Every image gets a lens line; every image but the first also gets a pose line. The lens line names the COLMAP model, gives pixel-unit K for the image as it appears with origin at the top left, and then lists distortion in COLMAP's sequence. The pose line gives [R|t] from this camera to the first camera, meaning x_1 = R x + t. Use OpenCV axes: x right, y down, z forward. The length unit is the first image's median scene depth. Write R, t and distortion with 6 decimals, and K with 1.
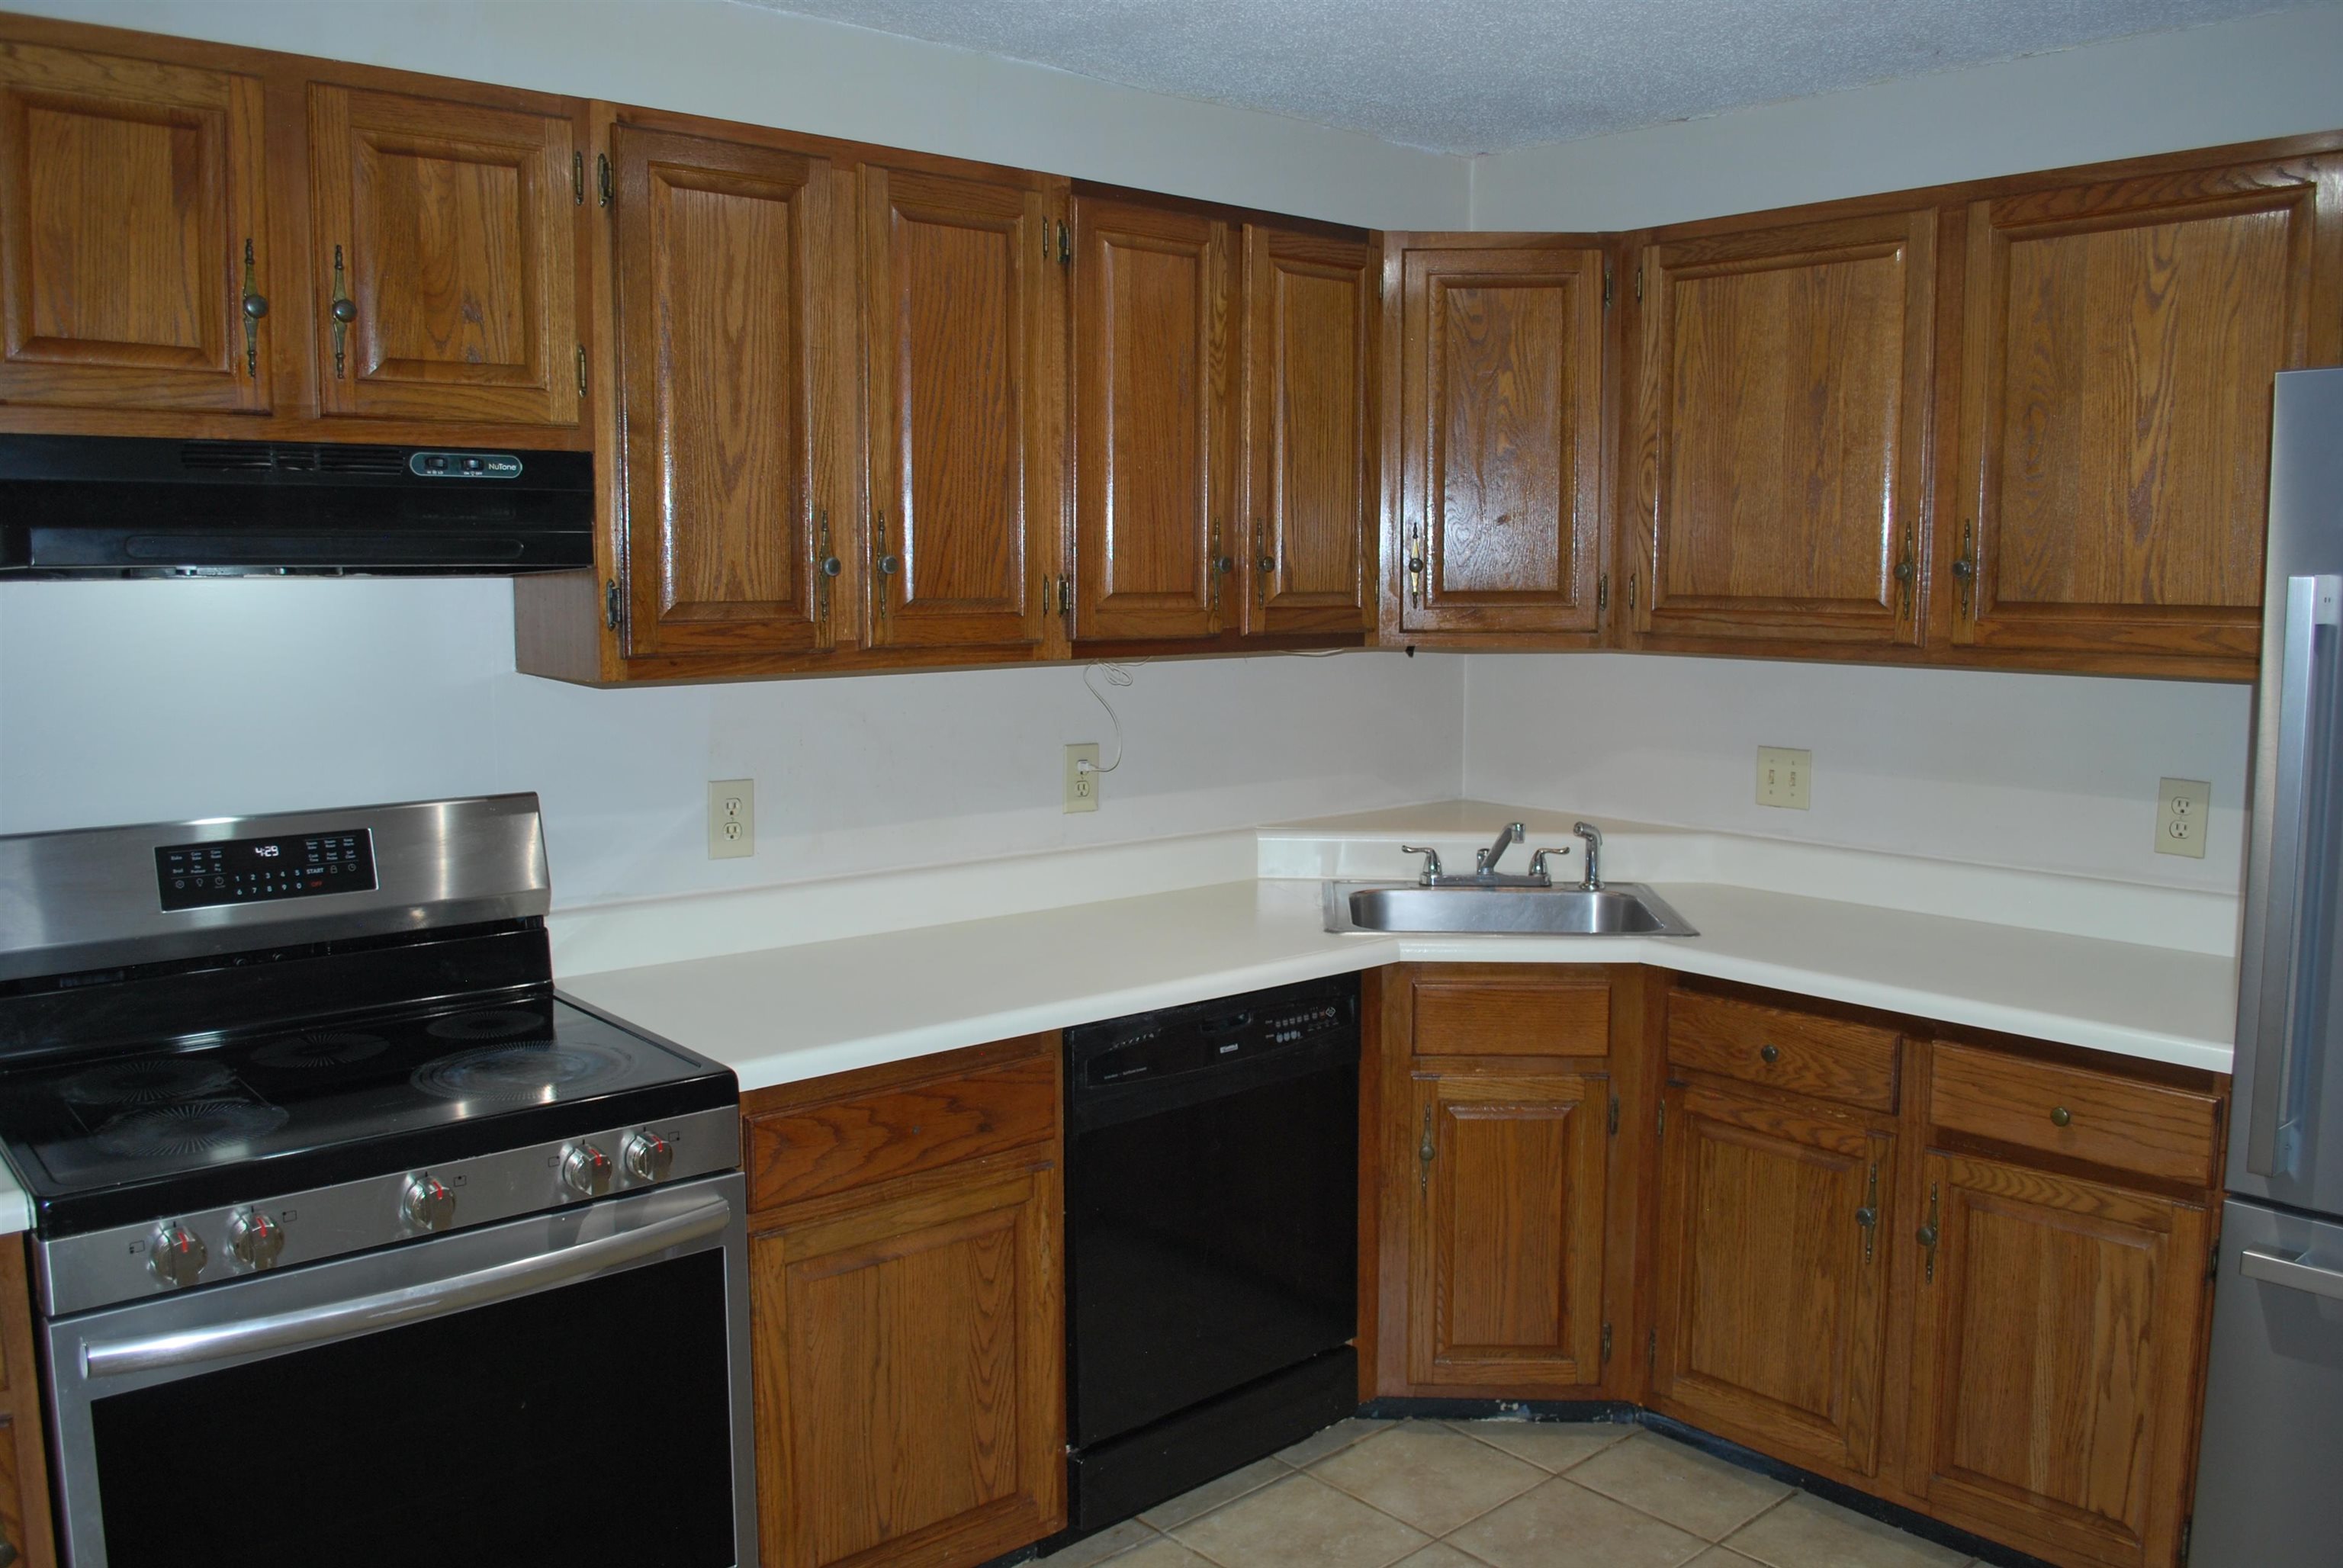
lens RADIAL K [[1842.0, 0, 1171.5], [0, 1842.0, 784.0], [0, 0, 1]] dist [-0.083394, 0.011299]
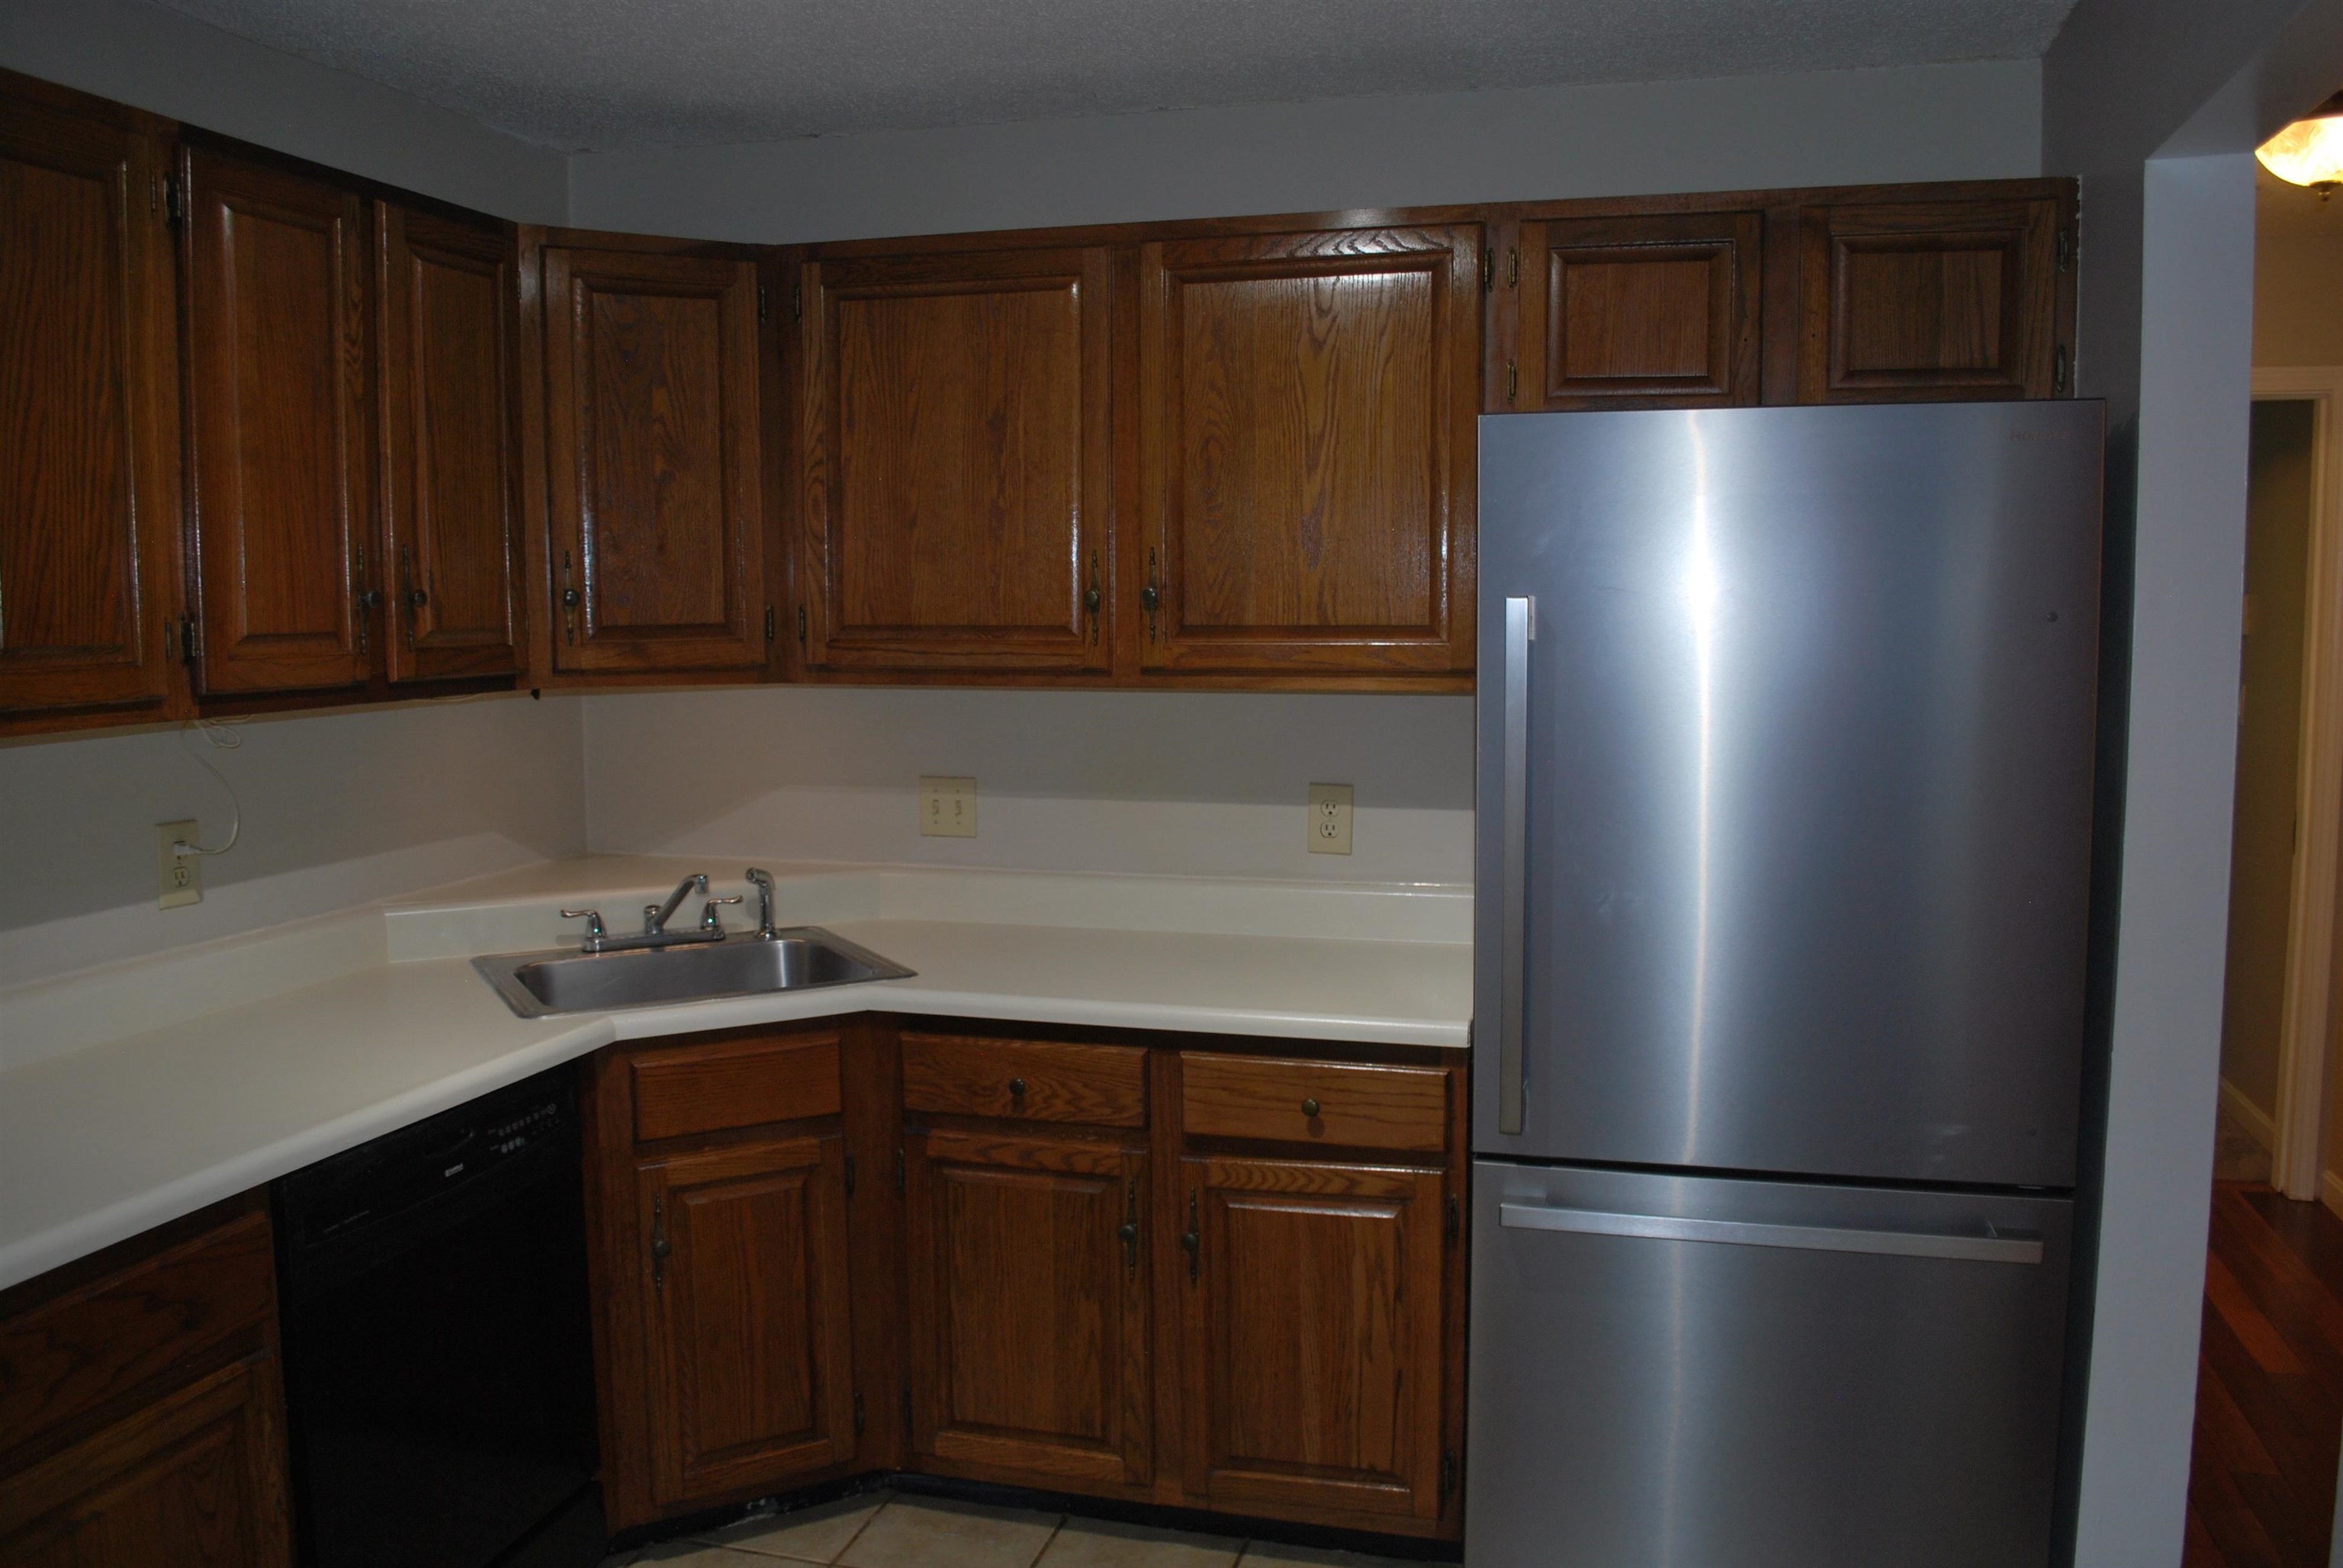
lens RADIAL K [[1842.0, 0, 1171.5], [0, 1842.0, 784.0], [0, 0, 1]] dist [-0.083394, 0.011299]
pose [[0.834114, -0.058941, 0.548434, -0.138456], [0.068280, 0.997660, 0.003374, -0.013400], [-0.547350, 0.034633, 0.836187, 0.115467]]
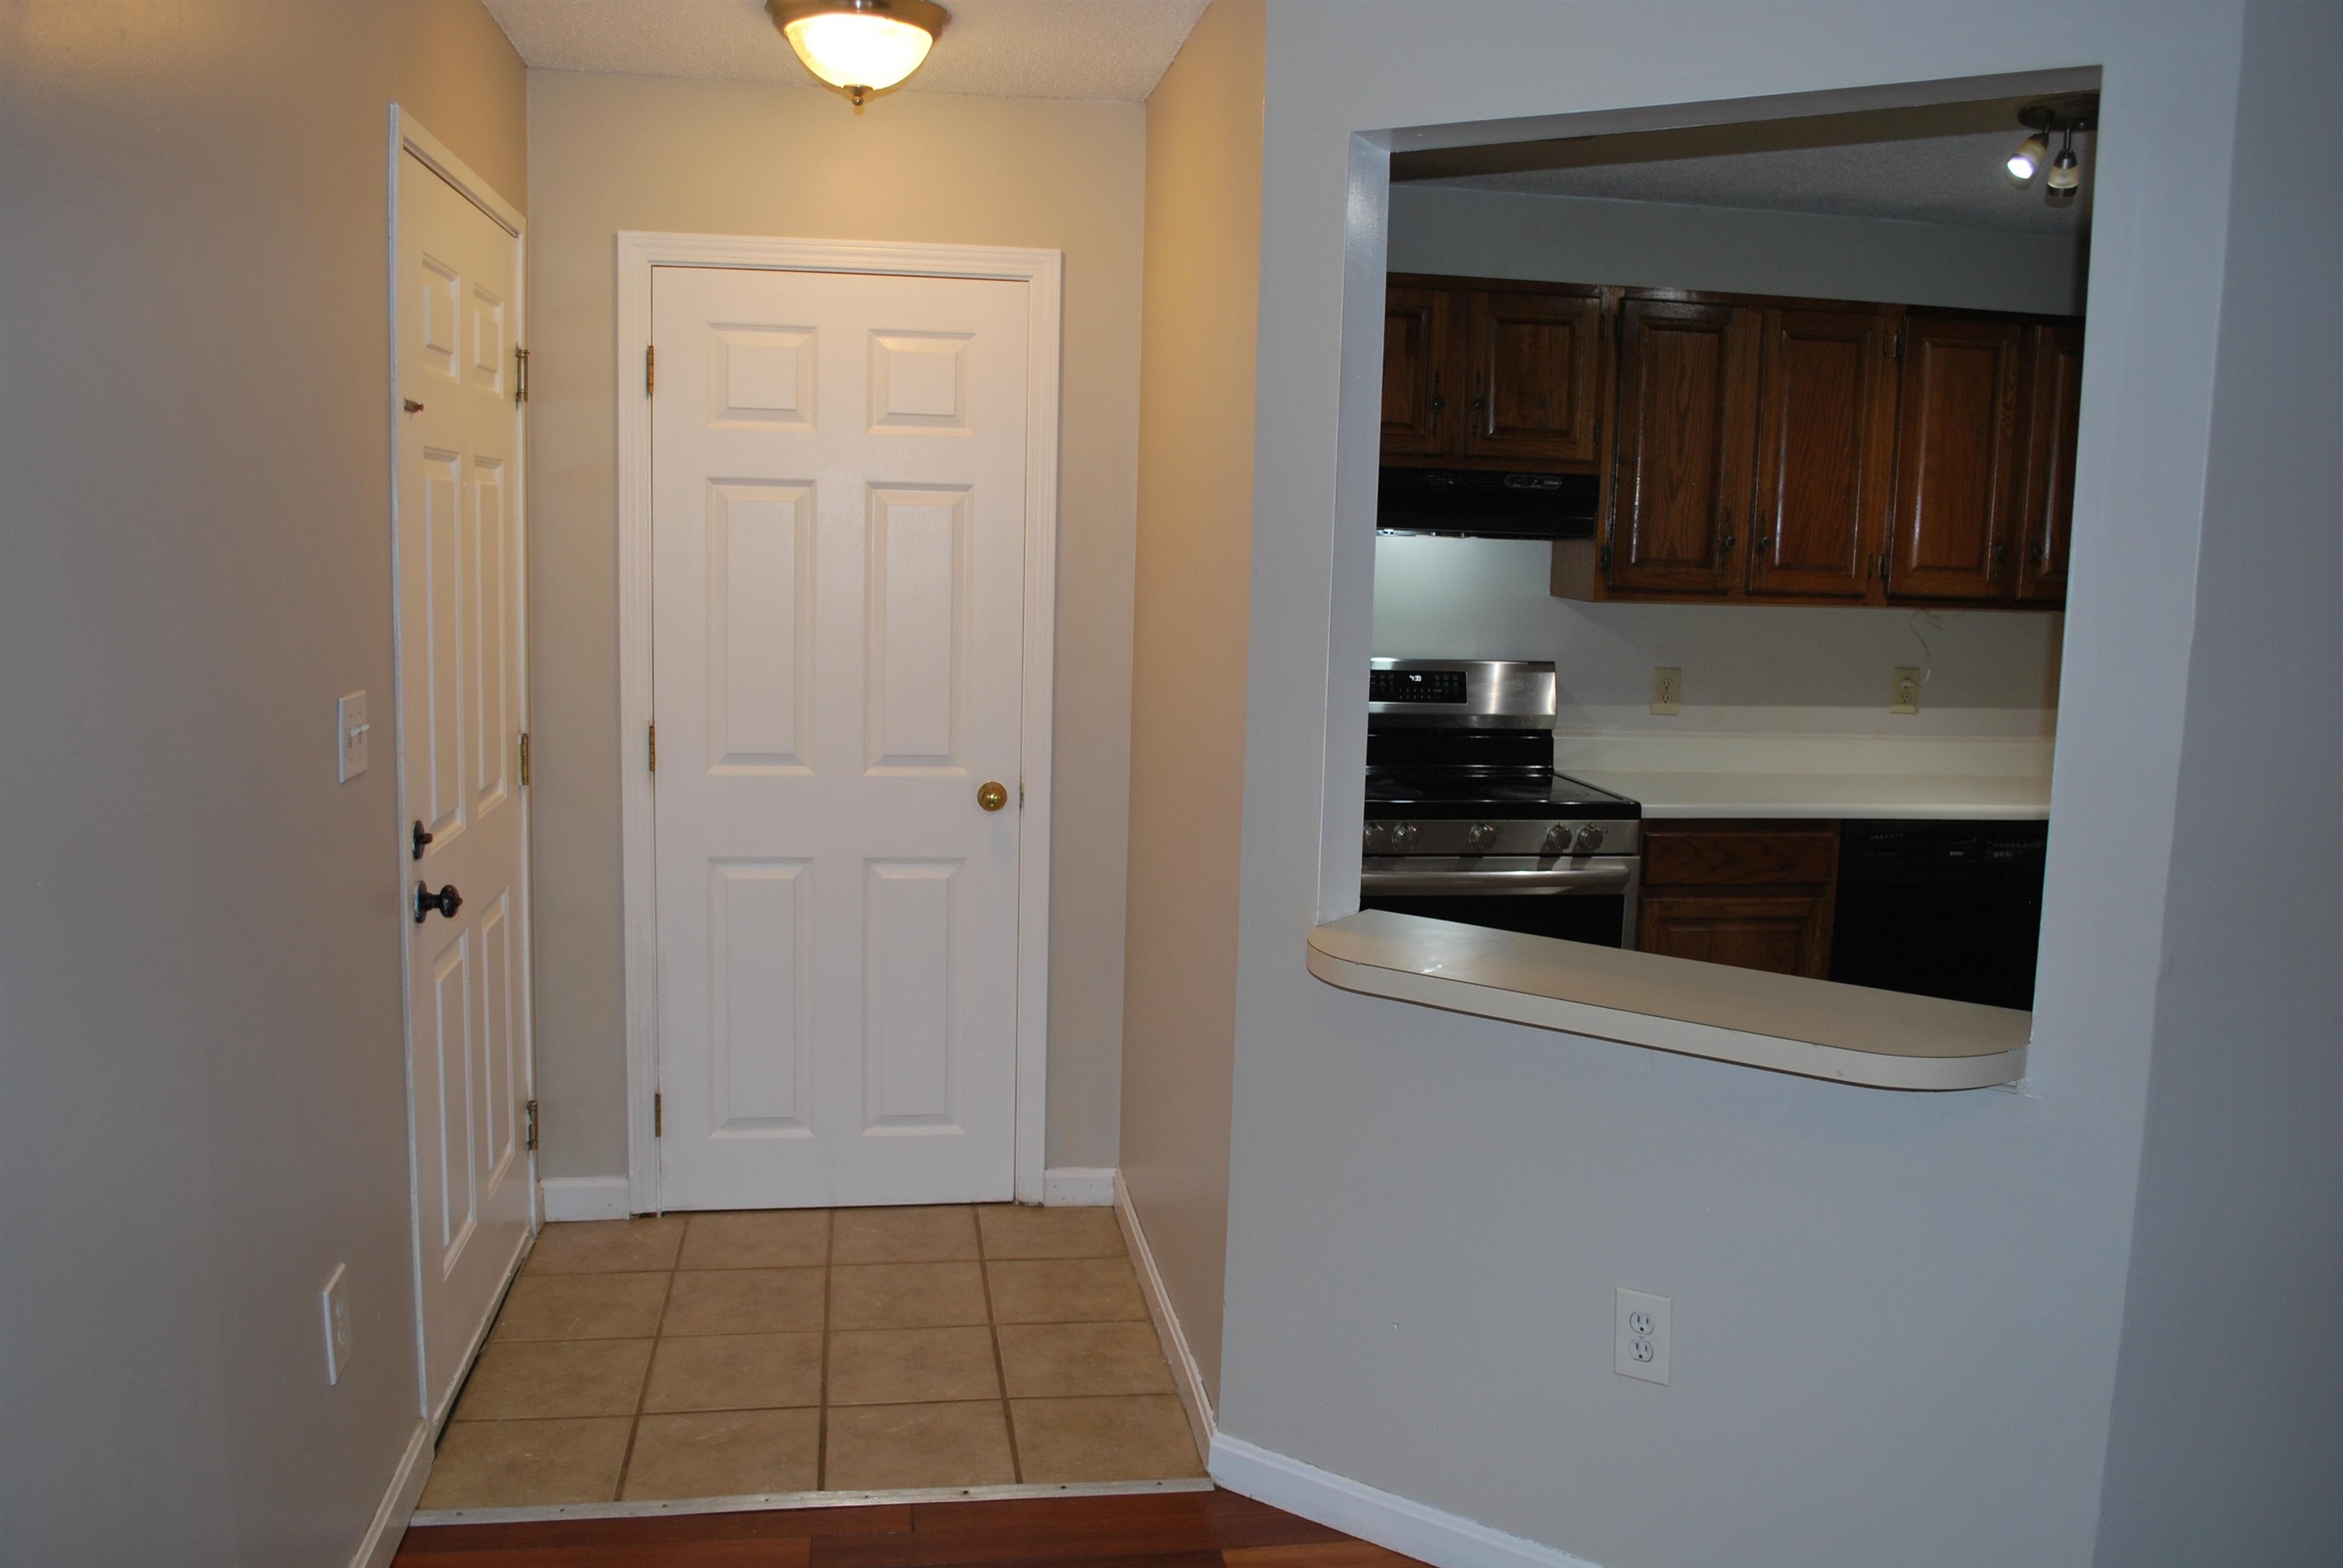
lens RADIAL K [[1842.0, 0, 1171.5], [0, 1842.0, 784.0], [0, 0, 1]] dist [-0.083394, 0.011299]
pose [[0.850513, 0.090997, -0.518023, 0.257971], [-0.087019, 0.995691, 0.032033, 0.091962], [0.518706, 0.017833, 0.854767, -0.685822]]
